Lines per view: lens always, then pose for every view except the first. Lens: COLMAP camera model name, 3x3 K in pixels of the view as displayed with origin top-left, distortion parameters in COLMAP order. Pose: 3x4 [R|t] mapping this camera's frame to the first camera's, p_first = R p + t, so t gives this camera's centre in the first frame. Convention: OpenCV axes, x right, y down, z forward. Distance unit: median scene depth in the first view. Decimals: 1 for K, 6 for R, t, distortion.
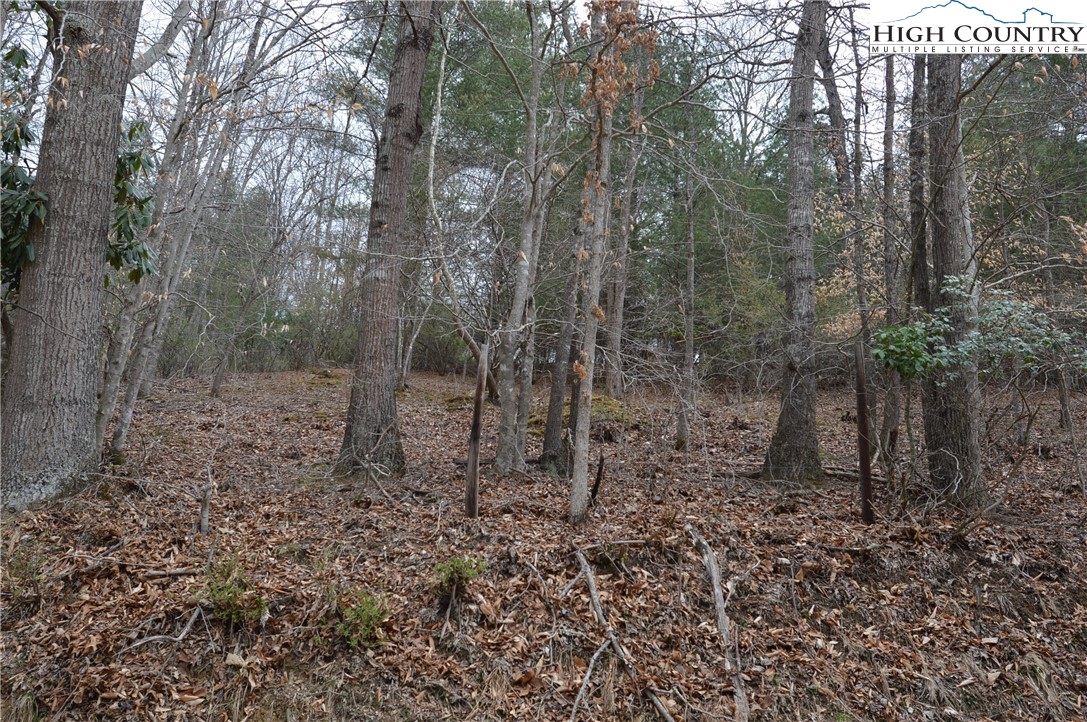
lens RADIAL K [[778.0, 0, 544.5], [0, 778.0, 360.4], [0, 0, 1]] dist [0.007012, -0.046331]
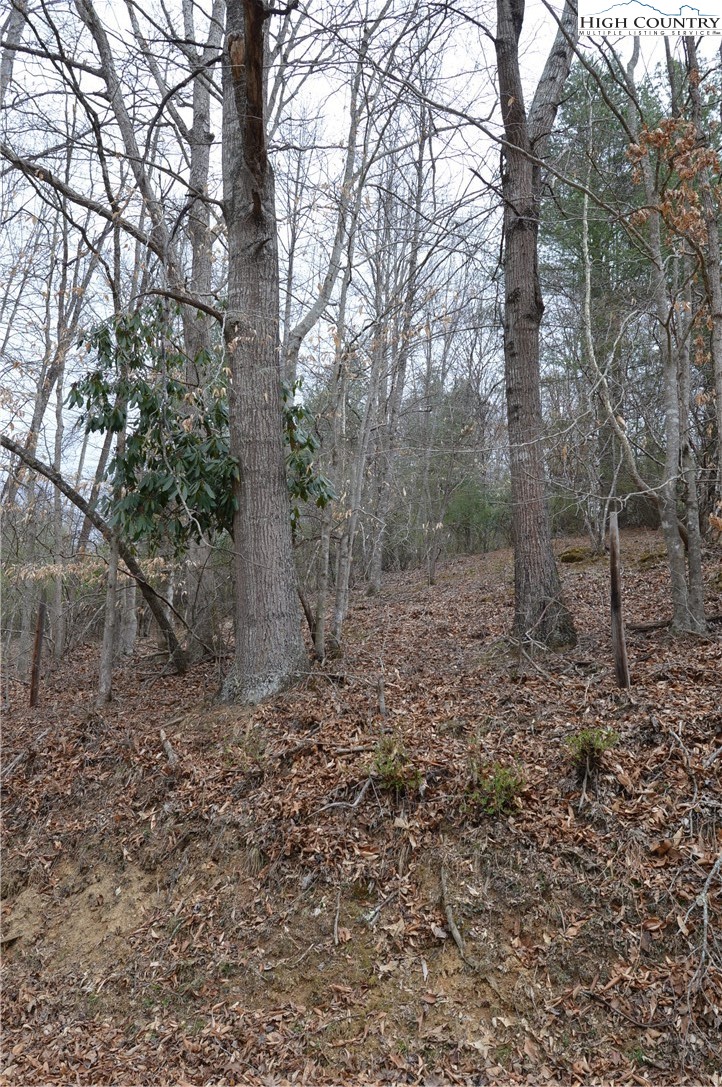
lens RADIAL K [[778.0, 0, 359.9], [0, 778.0, 540.4], [0, 0, 1]] dist [0.007012, -0.046331]
pose [[0.848959, -0.153394, -0.505706, 0.196177], [0.163735, 0.986206, -0.024270, -0.018591], [0.502453, -0.062198, 0.862365, -0.023442]]
